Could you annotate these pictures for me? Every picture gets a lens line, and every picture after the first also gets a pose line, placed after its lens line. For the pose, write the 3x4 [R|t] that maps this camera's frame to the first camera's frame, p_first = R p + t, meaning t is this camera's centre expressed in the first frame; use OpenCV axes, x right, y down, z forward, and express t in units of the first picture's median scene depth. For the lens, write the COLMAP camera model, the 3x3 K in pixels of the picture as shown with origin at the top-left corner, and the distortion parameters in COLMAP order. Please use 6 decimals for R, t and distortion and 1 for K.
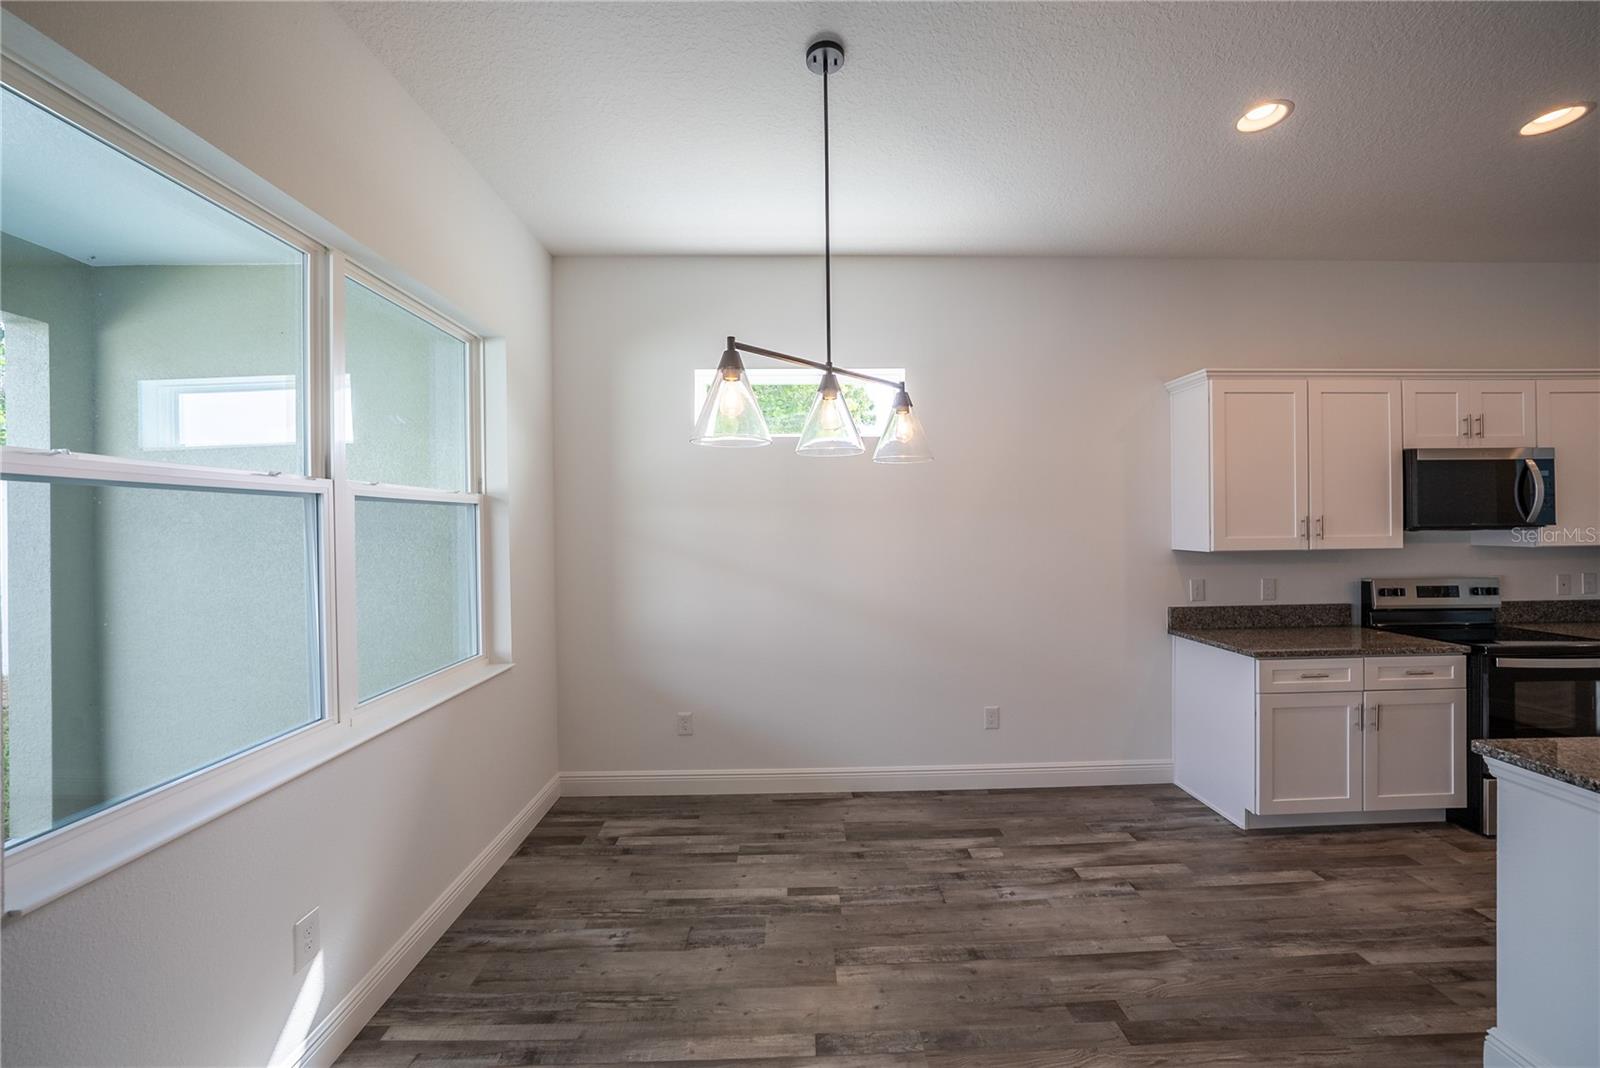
lens RADIAL K [[594.1, 0, 805.8], [0, 594.1, 525.4], [0, 0, 1]] dist [-0.025700, 0.006152]
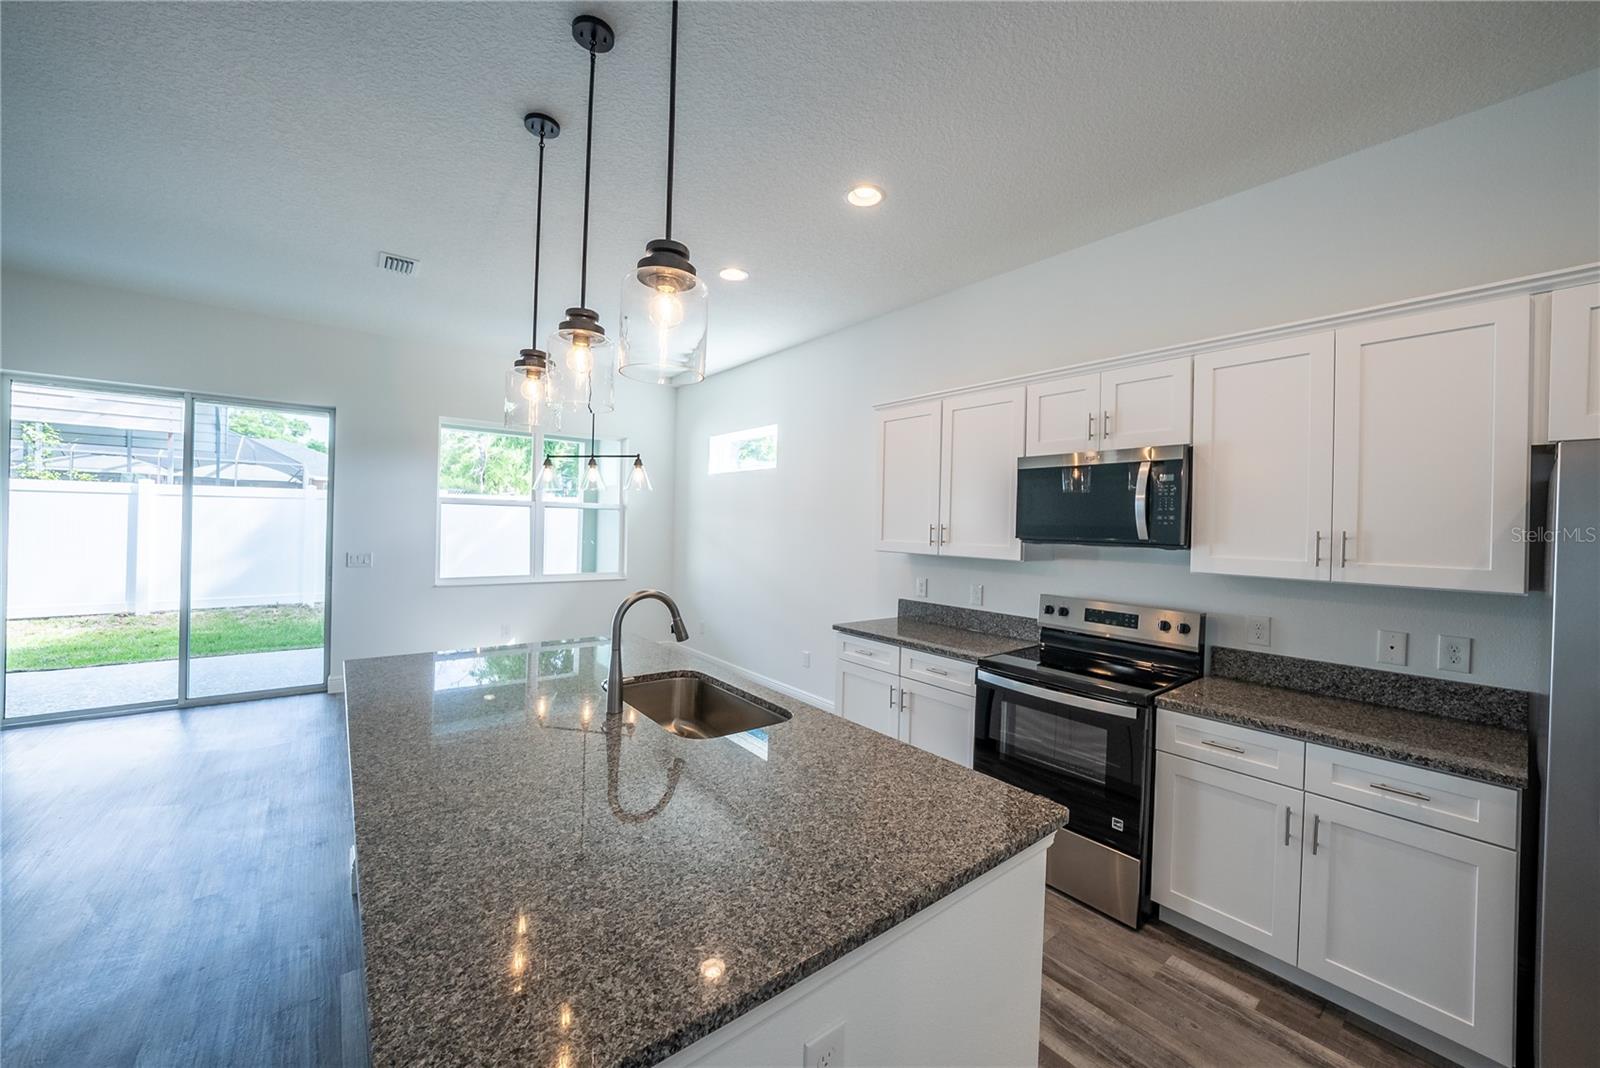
lens RADIAL K [[604.3, 0, 790.1], [0, 604.3, 526.7], [0, 0, 1]] dist [0.000804, 0.000019]
pose [[0.589055, 0.029157, -0.807567, 1.602155], [-0.032321, 0.999399, 0.012508, -0.016296], [0.807446, 0.018734, 0.589644, 0.104071]]
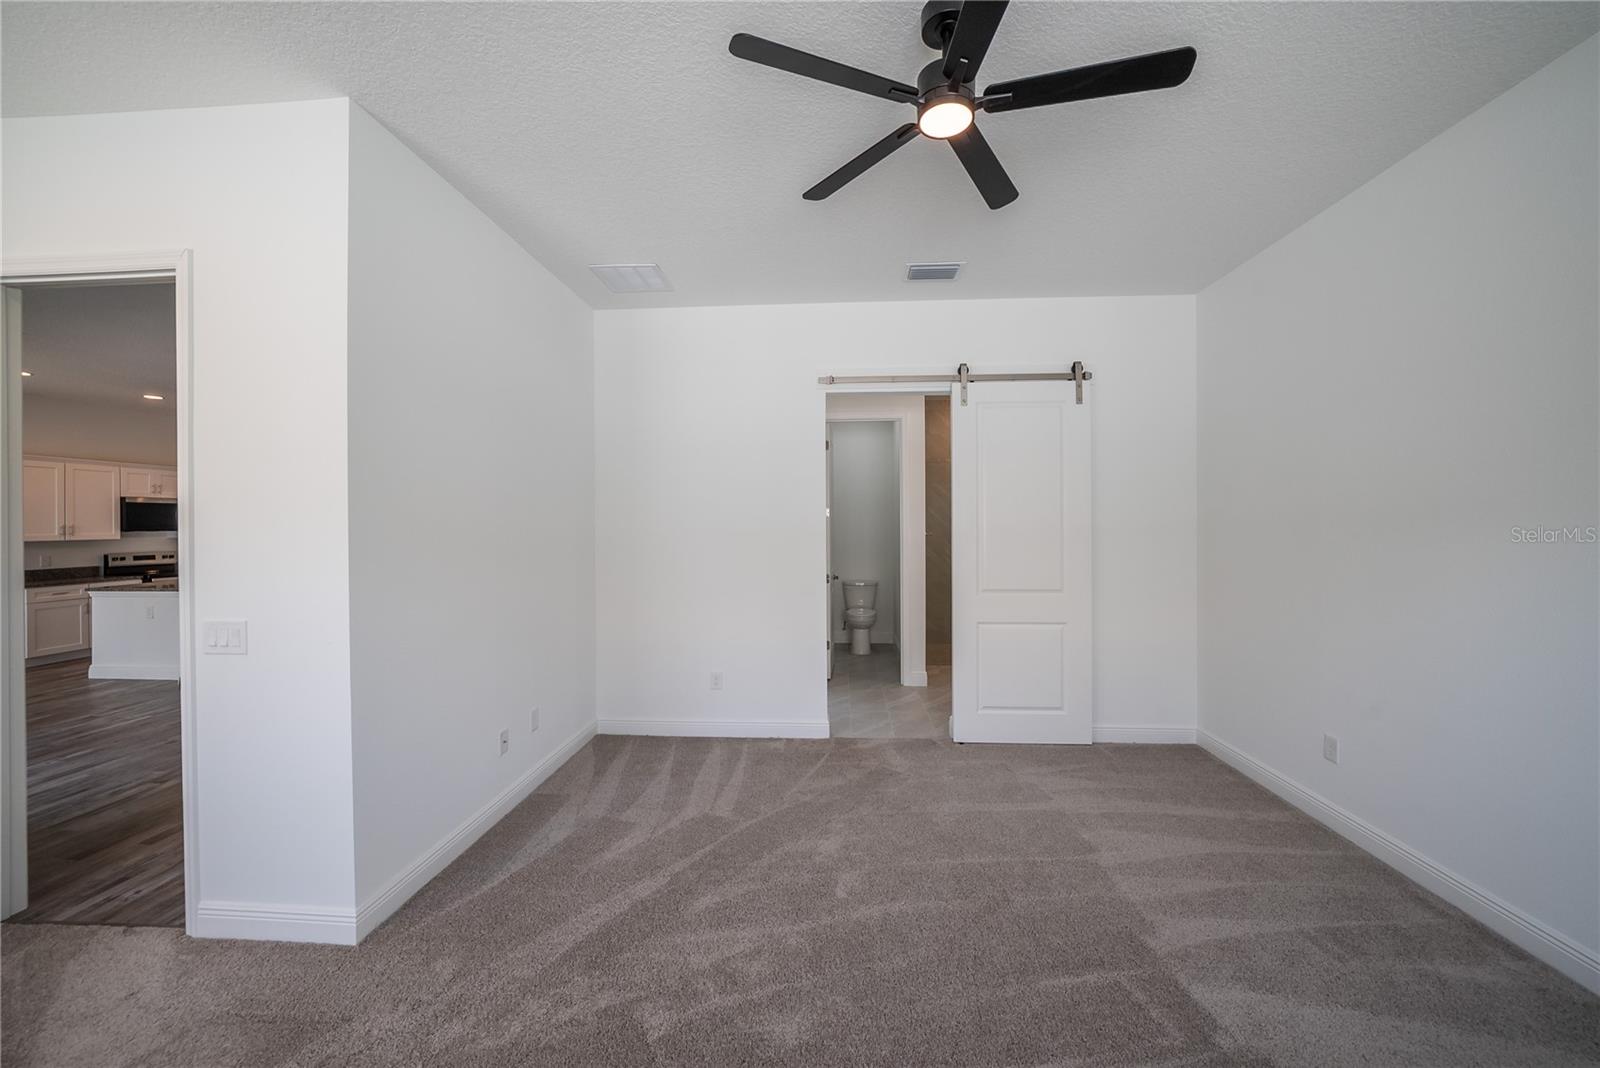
lens RADIAL K [[594.1, 0, 805.8], [0, 594.1, 525.4], [0, 0, 1]] dist [-0.025700, 0.006152]
pose [[0.088109, 0.005497, 0.996096, -1.053200], [0.004419, 0.999973, -0.005909, 0.010505], [-0.996101, 0.004922, 0.088083, -1.948880]]
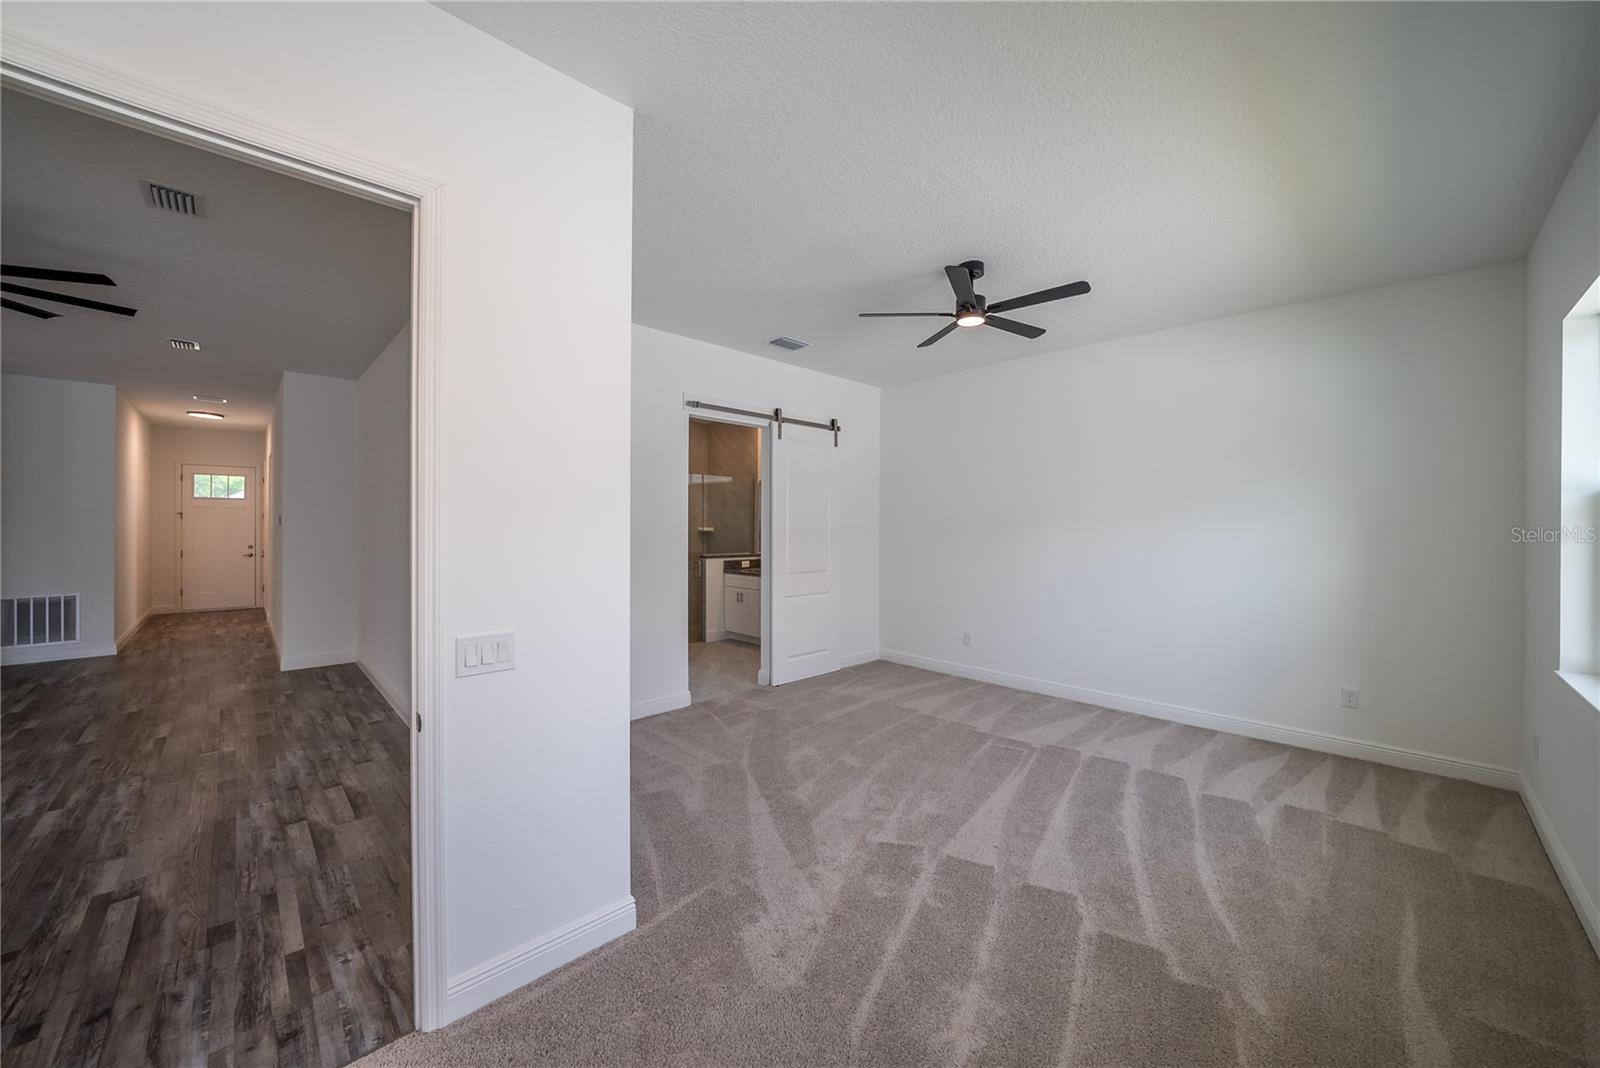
lens RADIAL K [[589.7, 0, 806.4], [0, 589.7, 523.5], [0, 0, 1]] dist [-0.027447, 0.006026]
pose [[-0.680540, 0.008619, 0.732660, -1.081540], [0.003190, 0.999956, -0.008800, 0.011206], [-0.732704, -0.003652, -0.680538, -1.046370]]
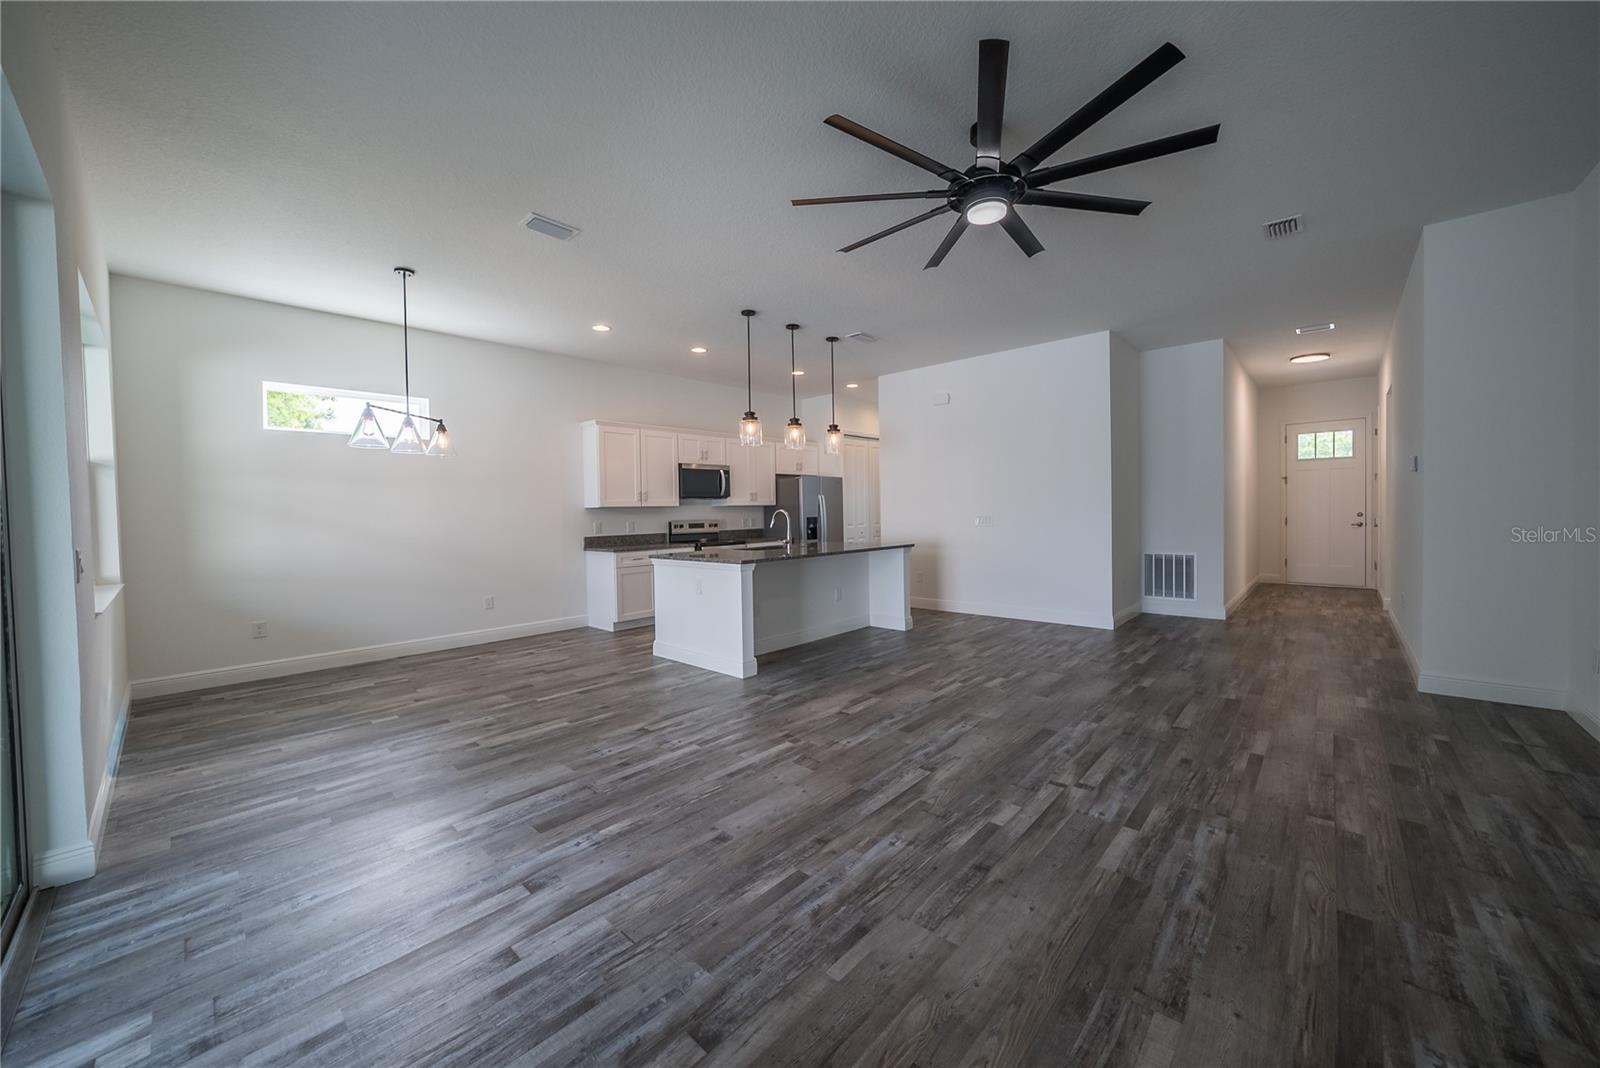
lens RADIAL K [[594.1, 0, 805.8], [0, 594.1, 525.4], [0, 0, 1]] dist [-0.025700, 0.006152]
pose [[0.693145, -0.019641, 0.720531, -0.322305], [0.011079, 0.999801, 0.016596, 0.082452], [-0.720713, -0.003521, 0.693224, -0.991509]]
